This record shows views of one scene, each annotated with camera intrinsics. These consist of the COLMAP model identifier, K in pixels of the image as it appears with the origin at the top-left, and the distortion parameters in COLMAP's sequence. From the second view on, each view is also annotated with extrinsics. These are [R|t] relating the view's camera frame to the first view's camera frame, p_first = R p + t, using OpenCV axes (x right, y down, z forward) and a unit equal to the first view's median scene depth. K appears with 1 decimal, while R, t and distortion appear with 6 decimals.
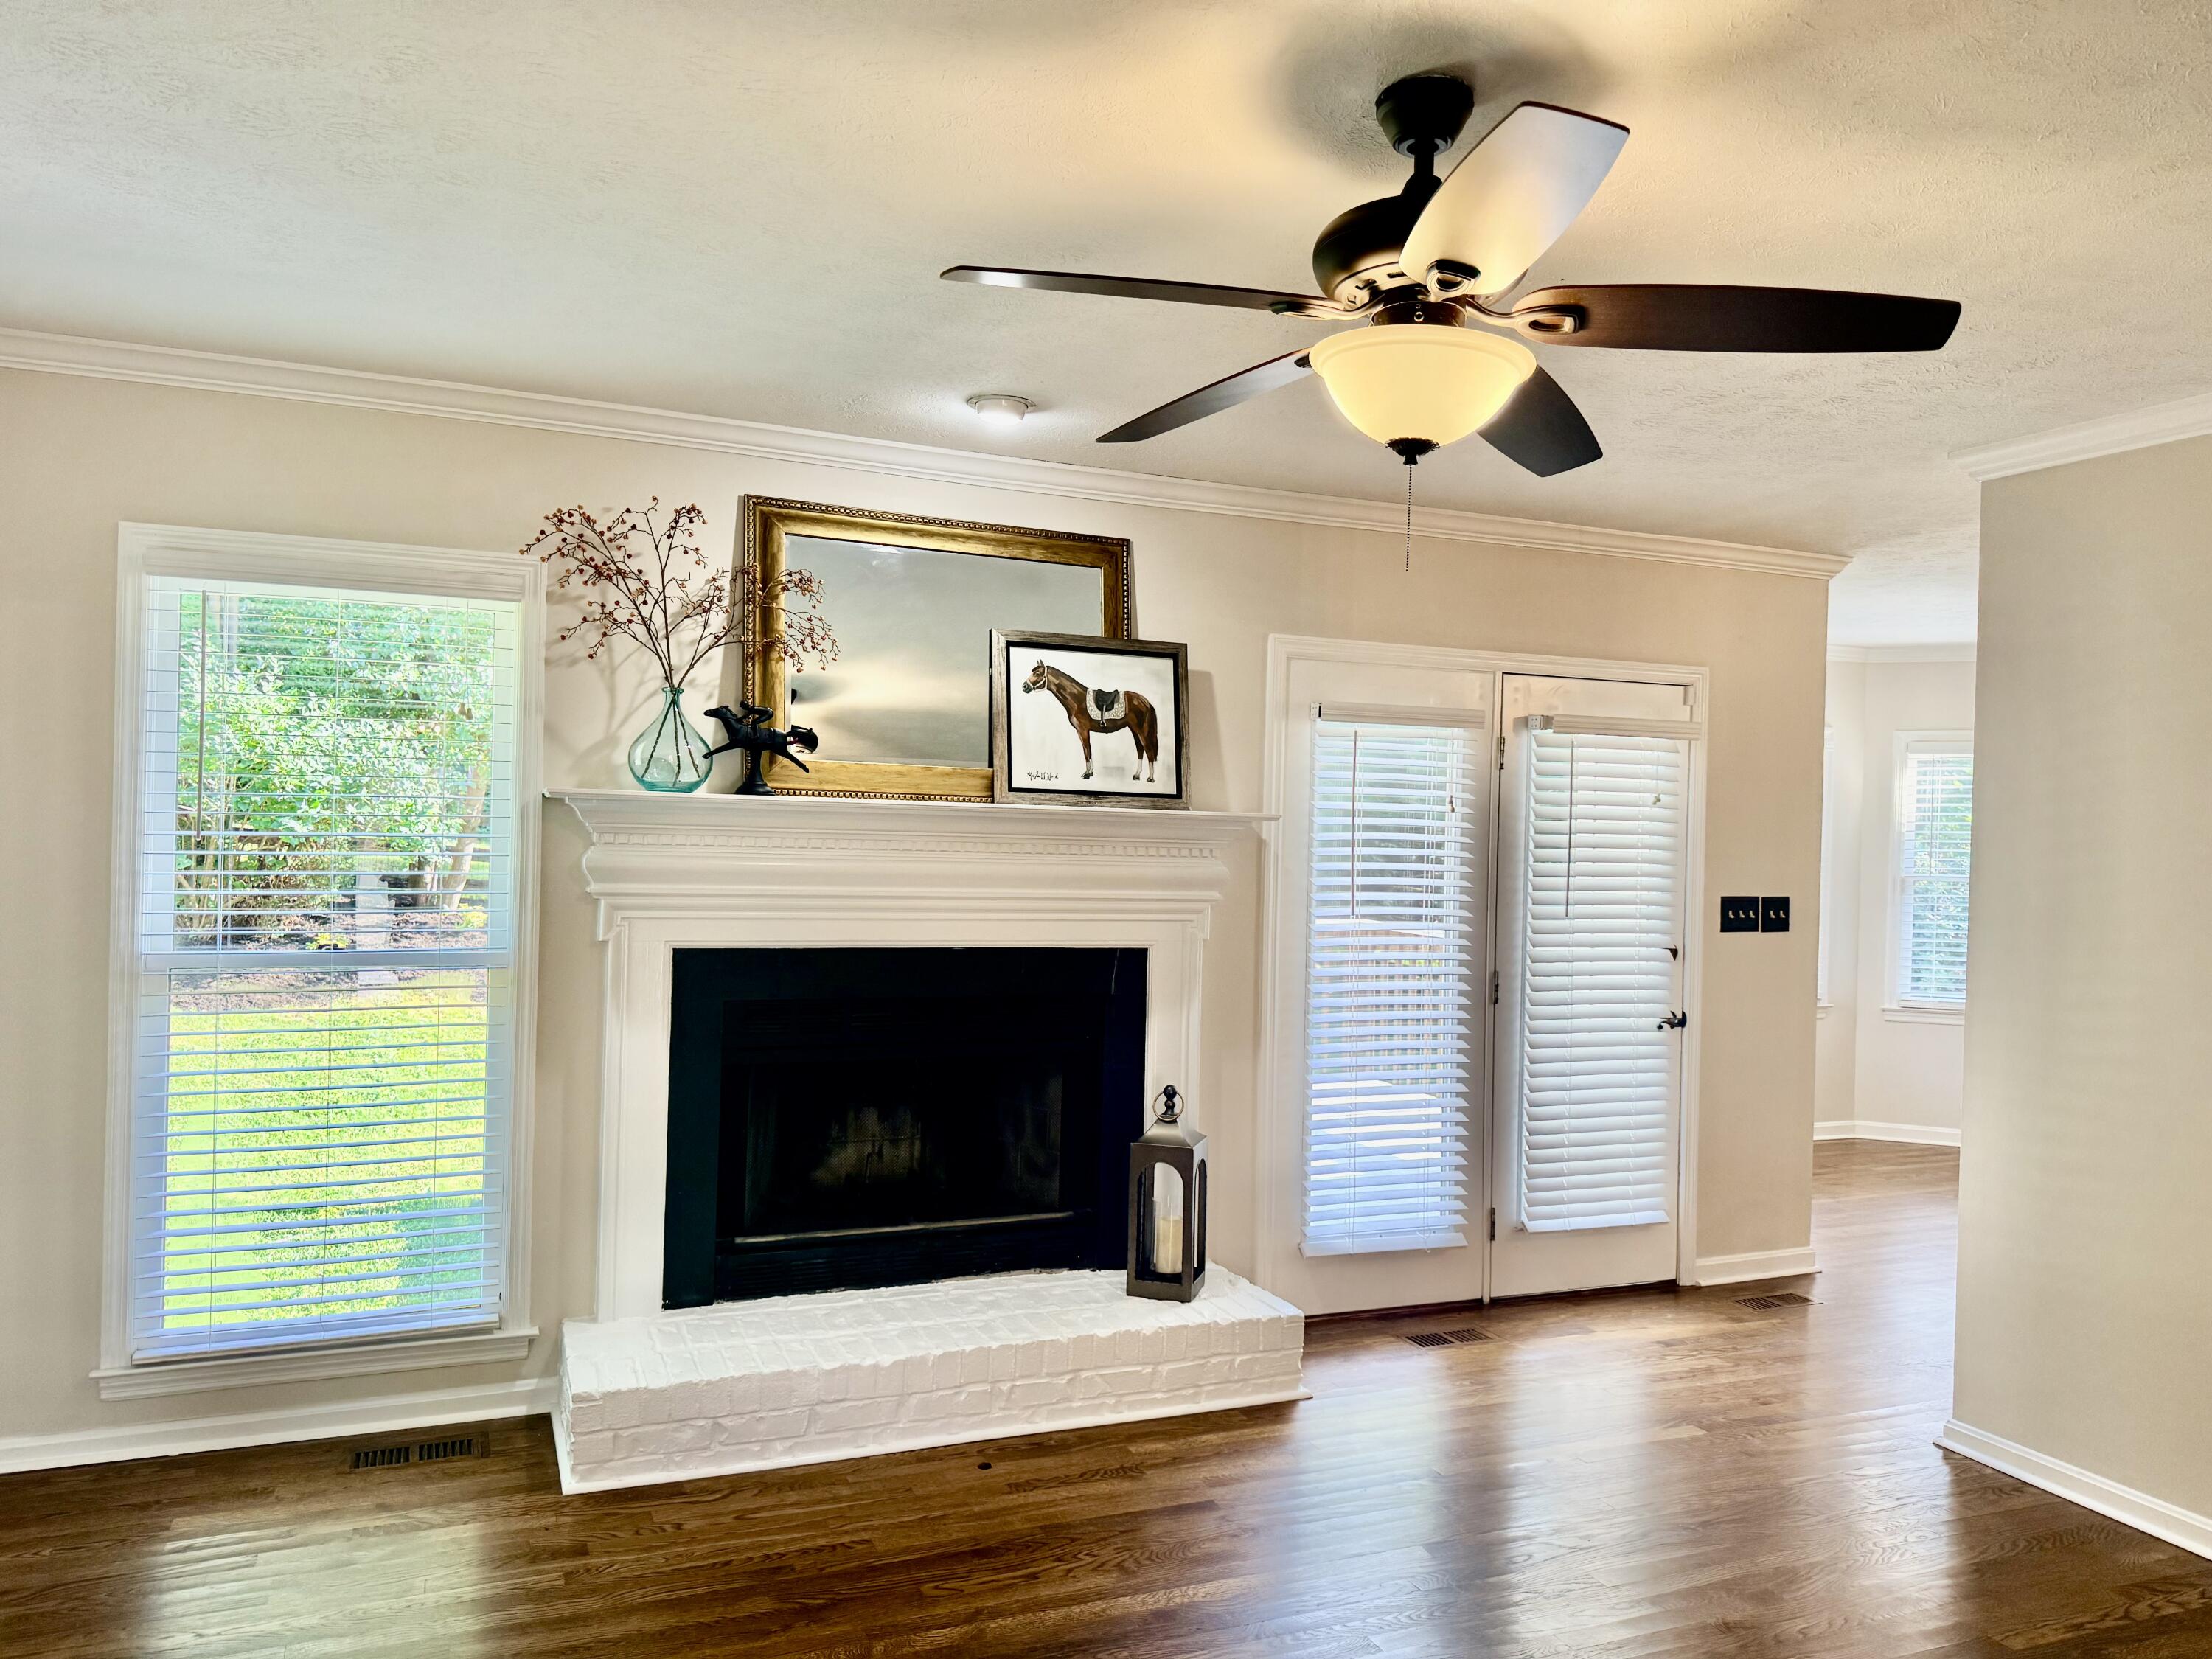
lens RADIAL K [[1557.1, 0, 1098.3], [0, 1557.1, 823.7], [0, 0, 1]] dist [0.053749, -0.021498]
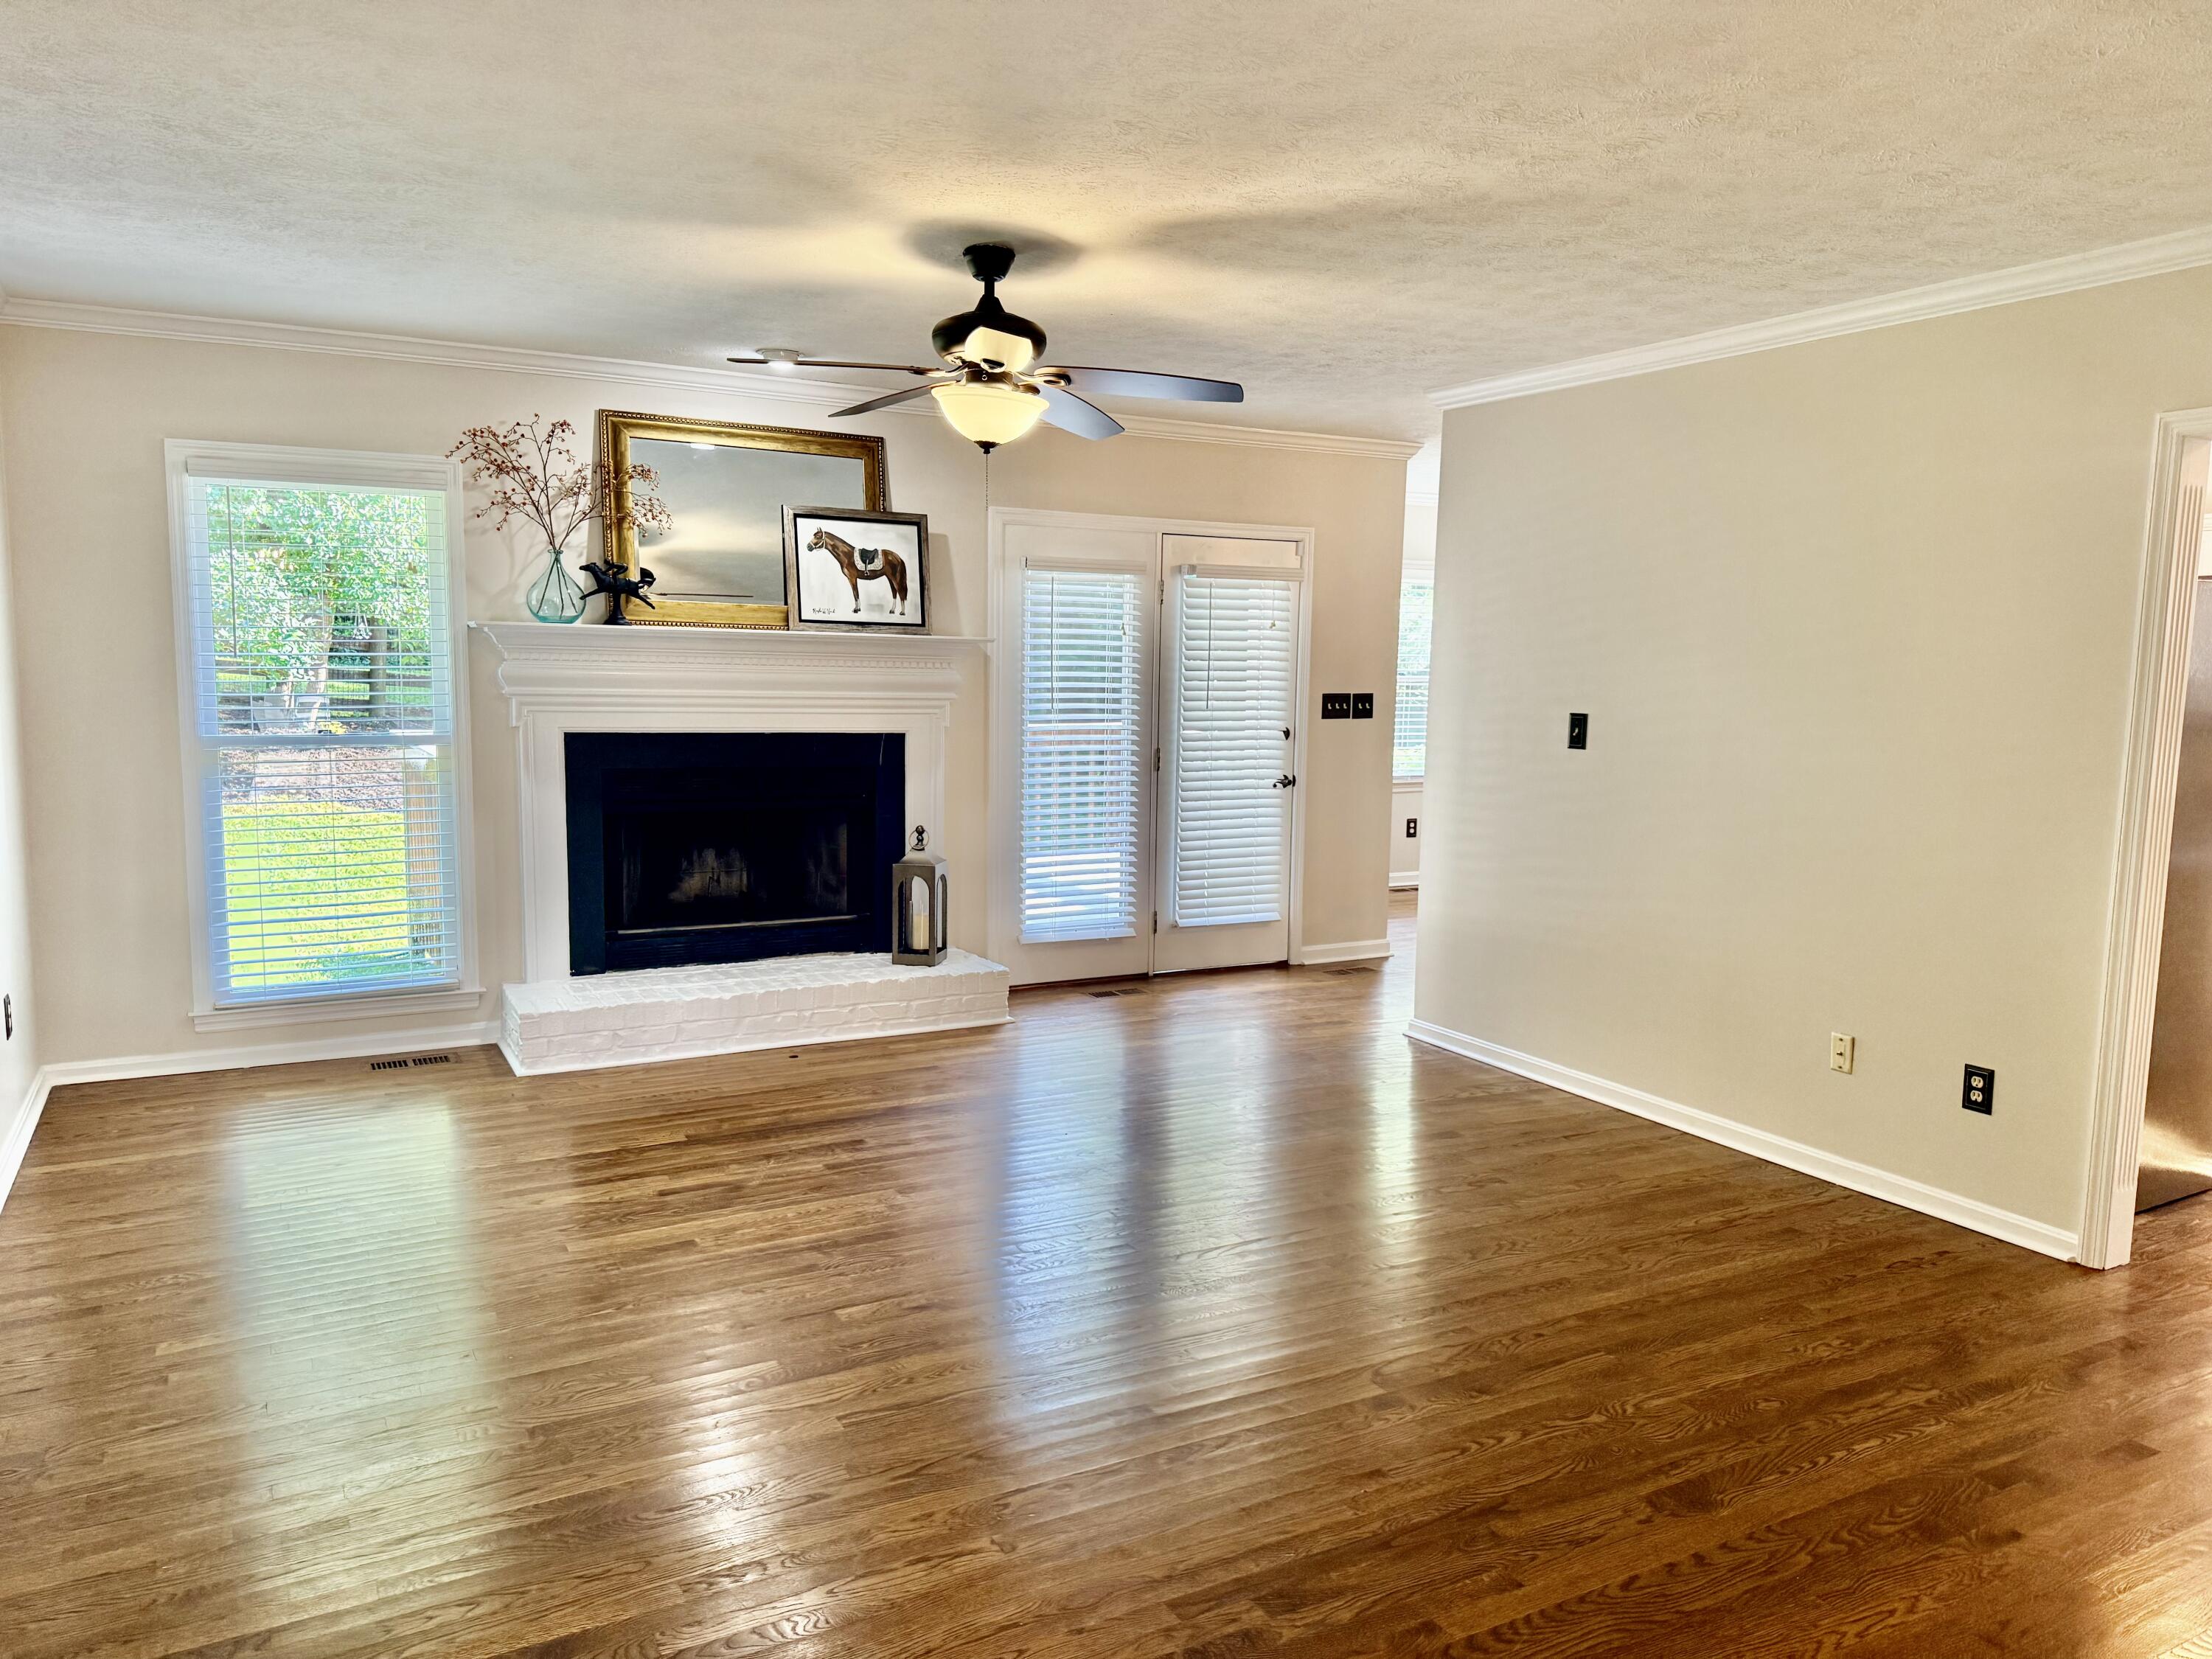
lens RADIAL K [[1557.1, 0, 1117.4], [0, 1557.1, 840.6], [0, 0, 1]] dist [0.053749, -0.021498]
pose [[0.993424, -0.020577, 0.112627, 0.064799], [0.006243, 0.991988, 0.126178, -0.000655], [-0.114321, -0.124645, 0.985593, -0.457581]]
